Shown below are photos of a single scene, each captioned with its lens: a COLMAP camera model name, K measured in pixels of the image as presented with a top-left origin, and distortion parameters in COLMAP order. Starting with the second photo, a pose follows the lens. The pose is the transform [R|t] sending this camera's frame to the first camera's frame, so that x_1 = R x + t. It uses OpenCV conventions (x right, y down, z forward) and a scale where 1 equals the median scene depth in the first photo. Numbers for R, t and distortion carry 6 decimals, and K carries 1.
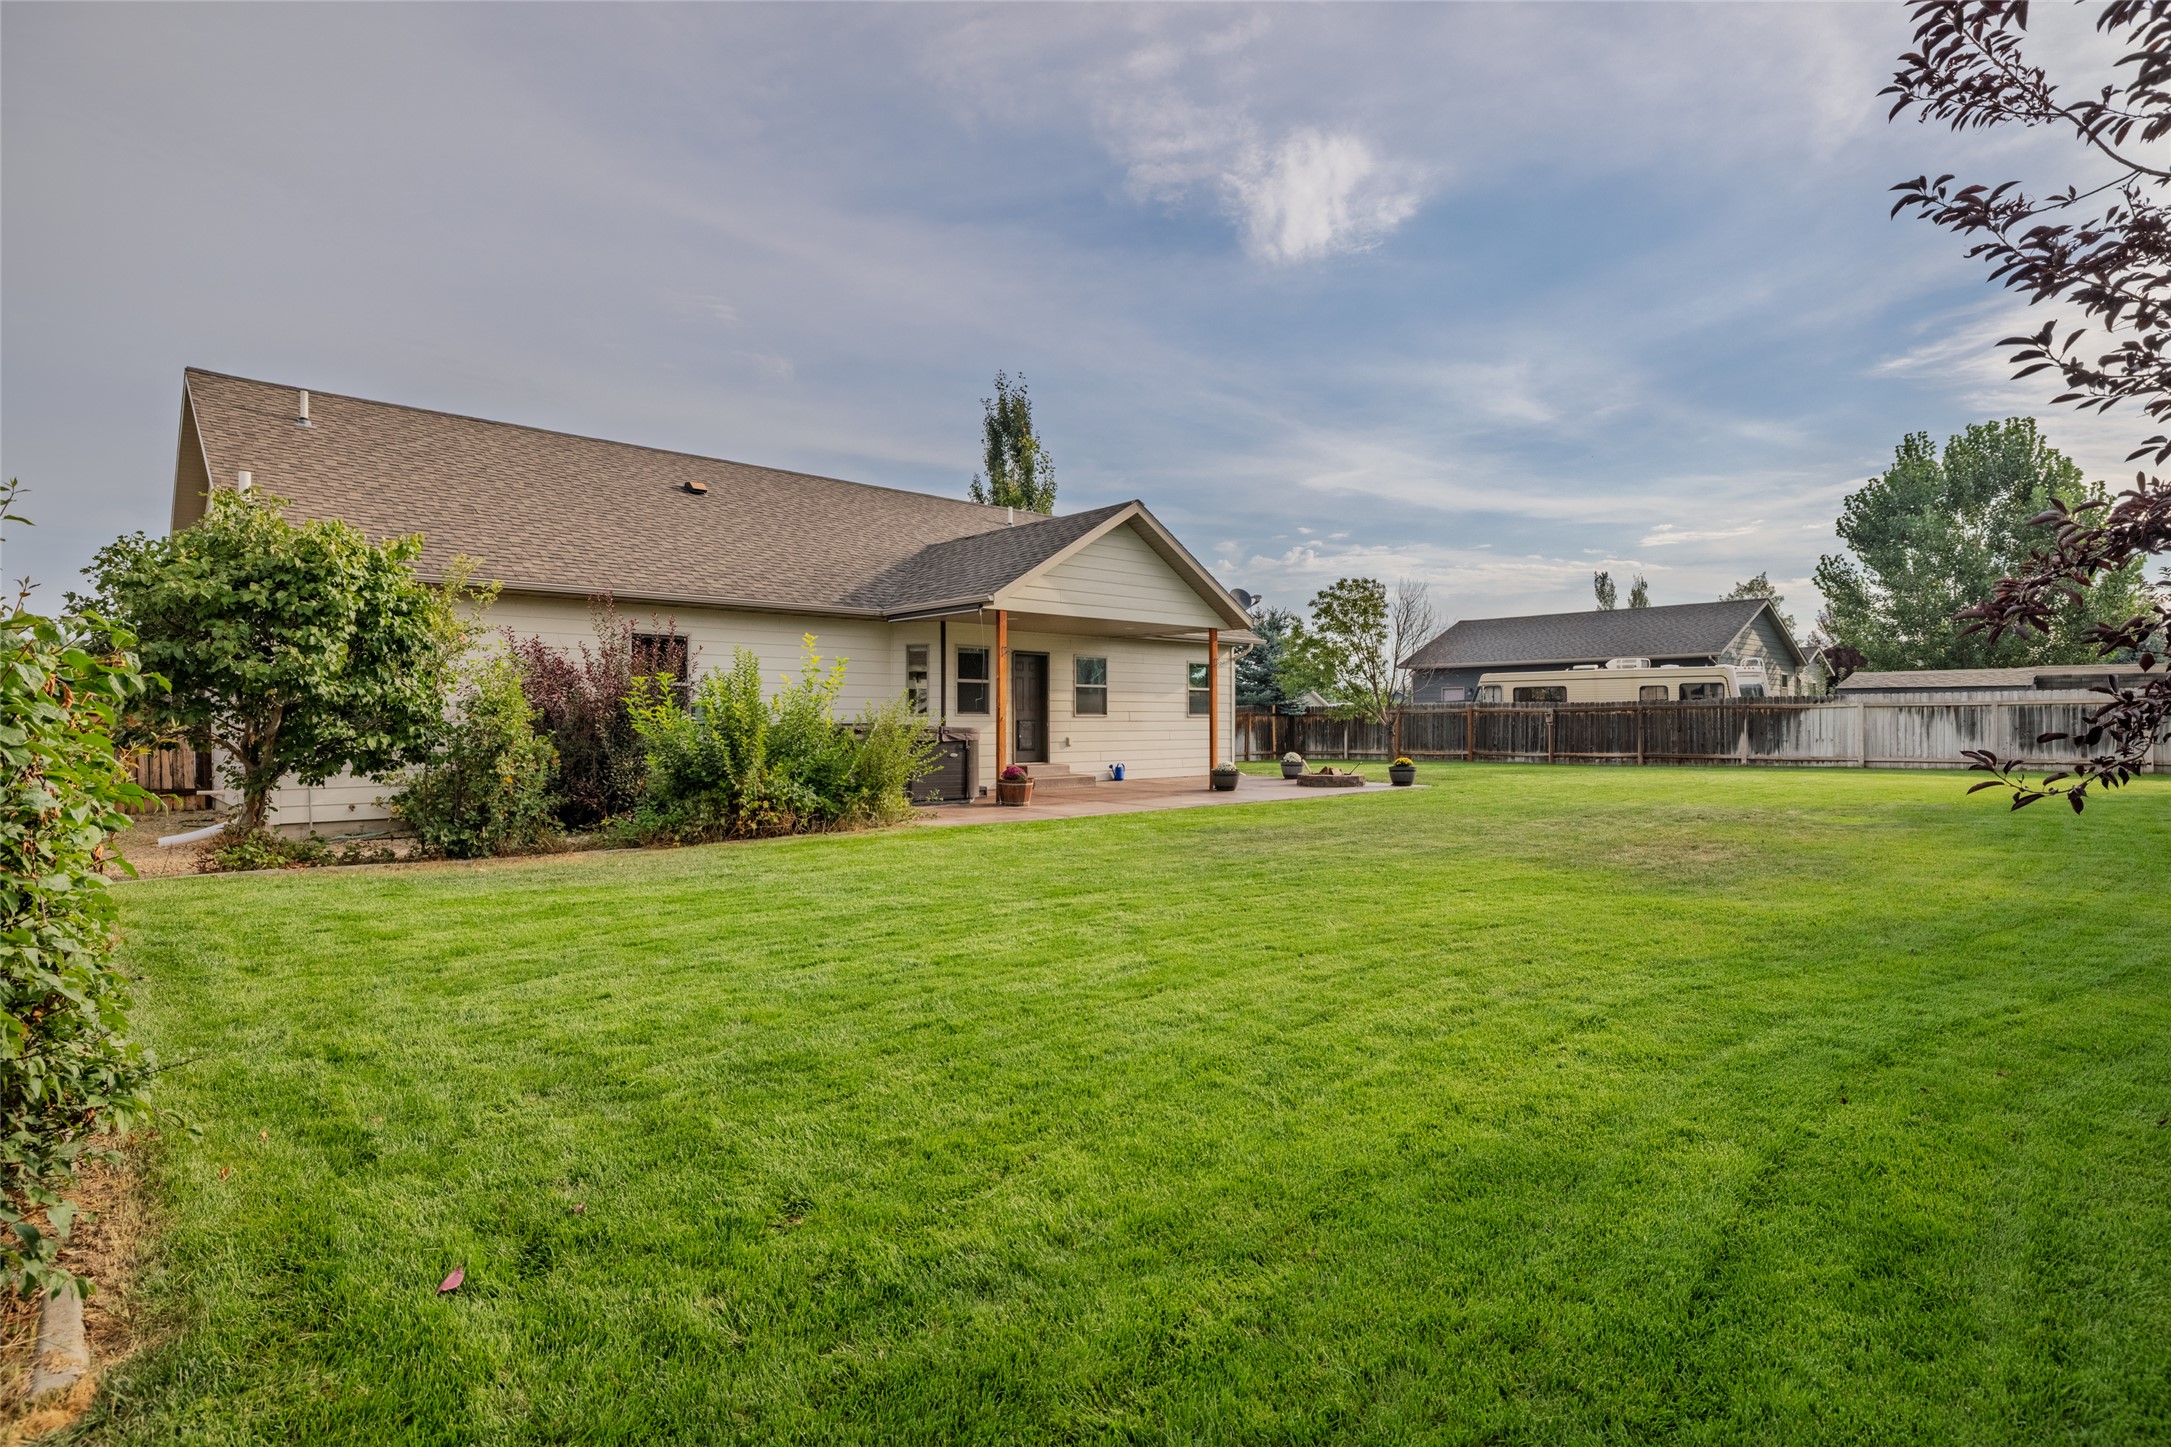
lens RADIAL K [[1089.0, 0, 1075.1], [0, 1089.0, 712.3], [0, 0, 1]] dist [-0.002013, -0.000725]
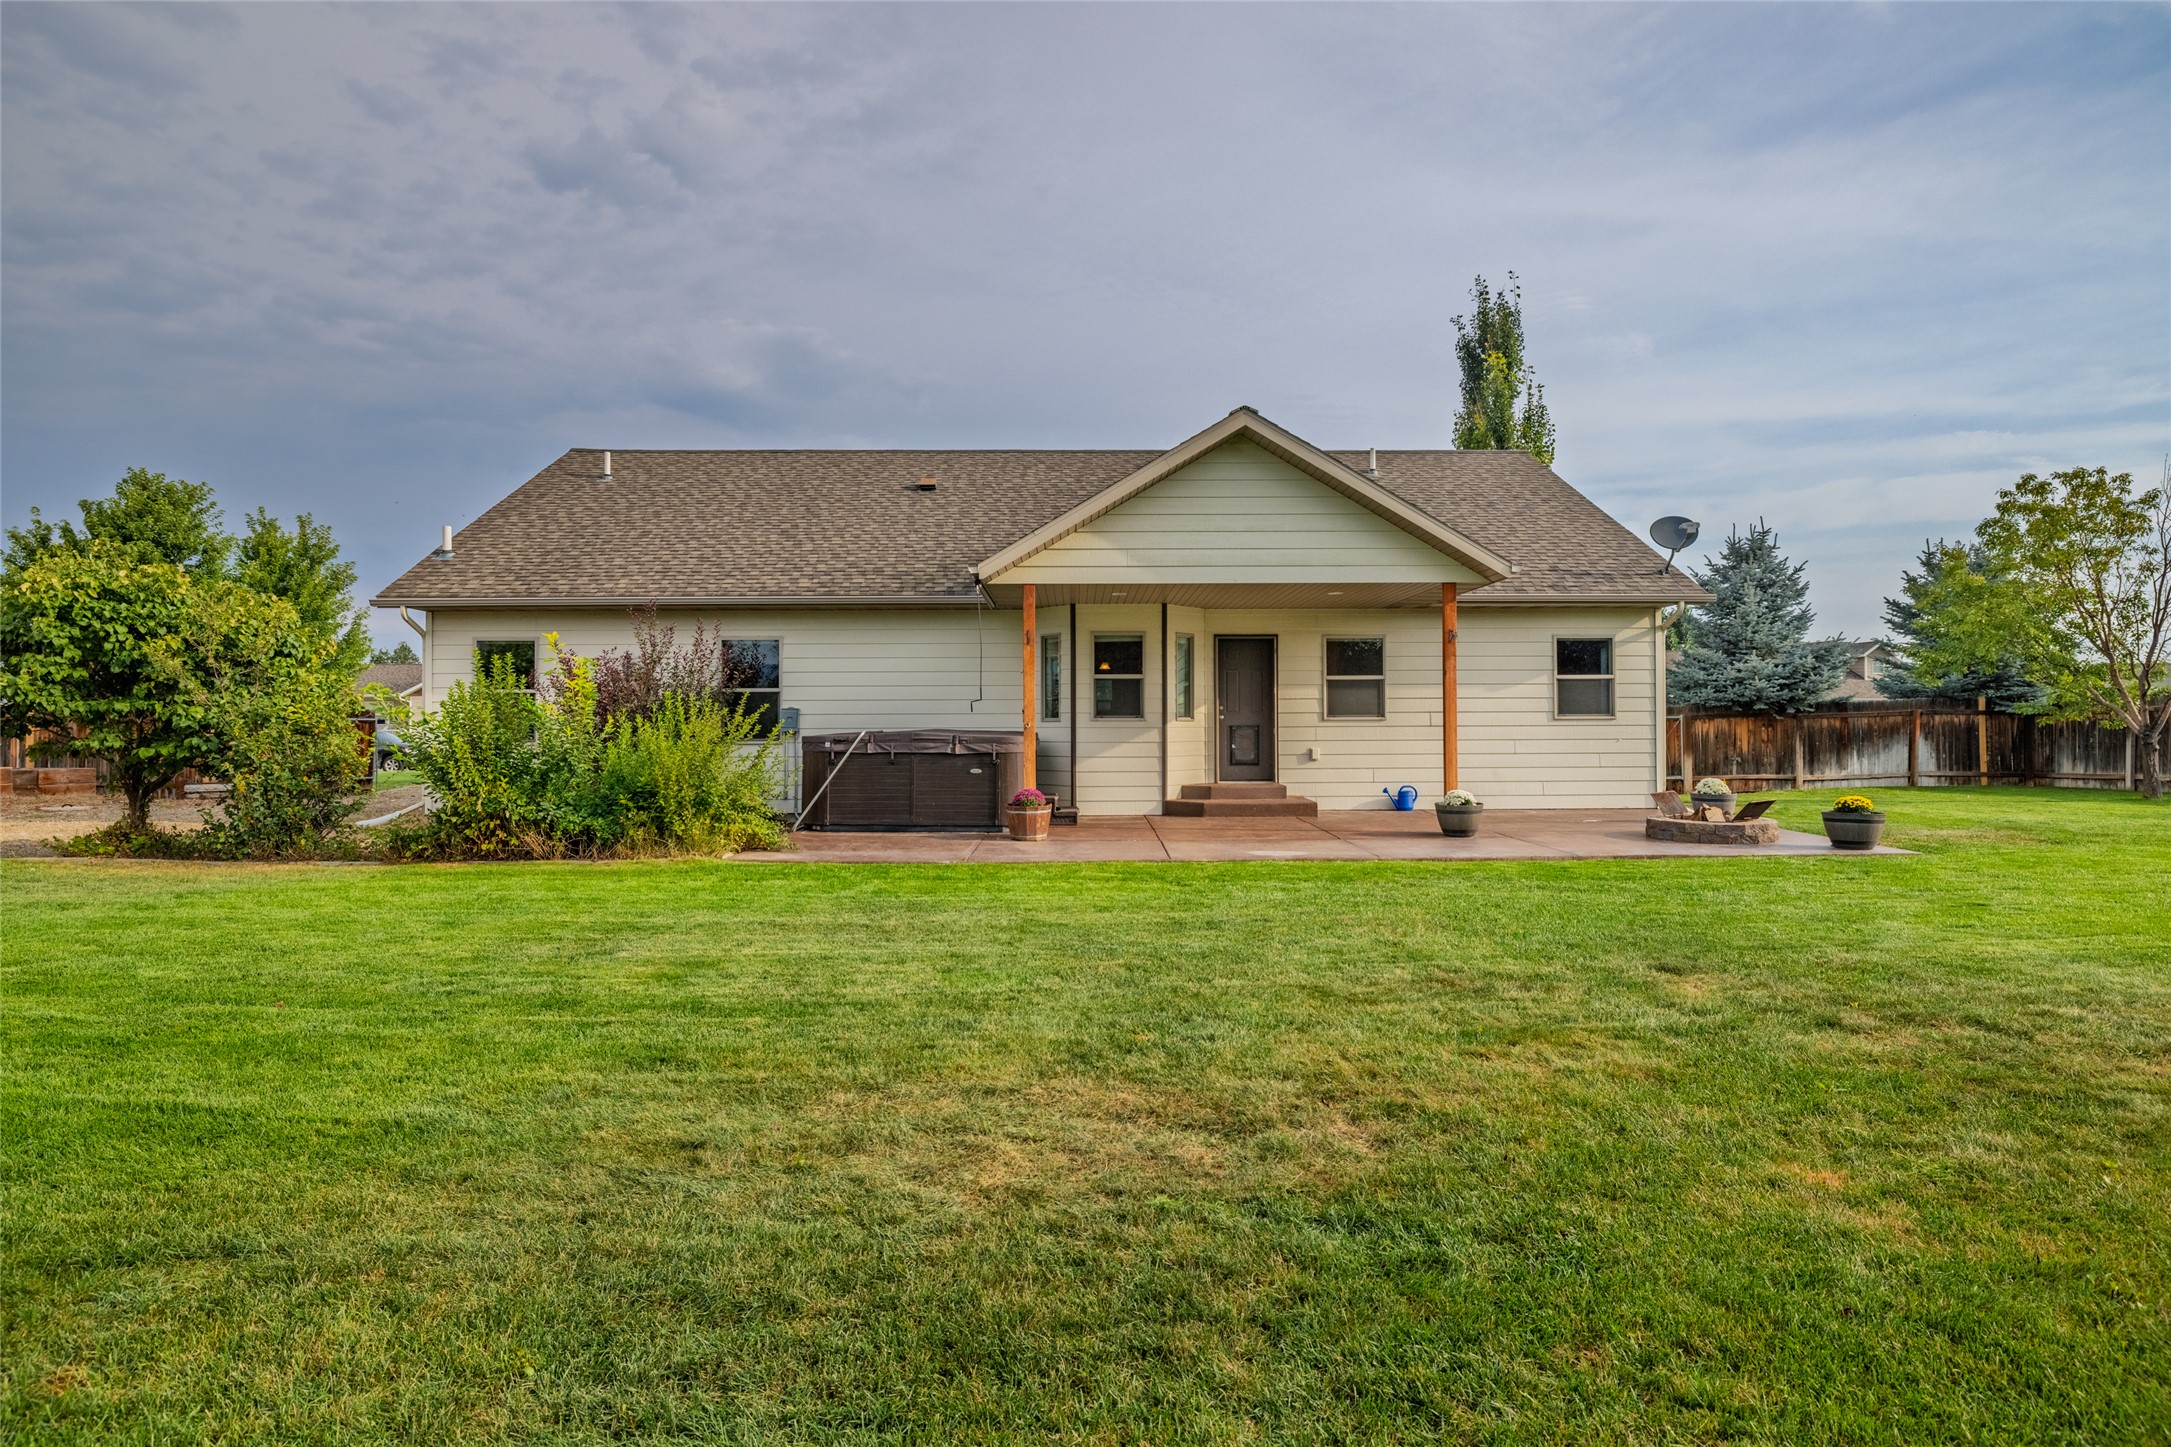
lens RADIAL K [[1089.0, 0, 1091.9], [0, 1089.0, 719.9], [0, 0, 1]] dist [-0.002013, -0.000725]
pose [[0.746552, -0.005523, -0.665304, 0.376121], [0.009088, 0.999957, 0.001897, 0.000620], [0.665265, -0.007463, 0.746570, 0.361388]]
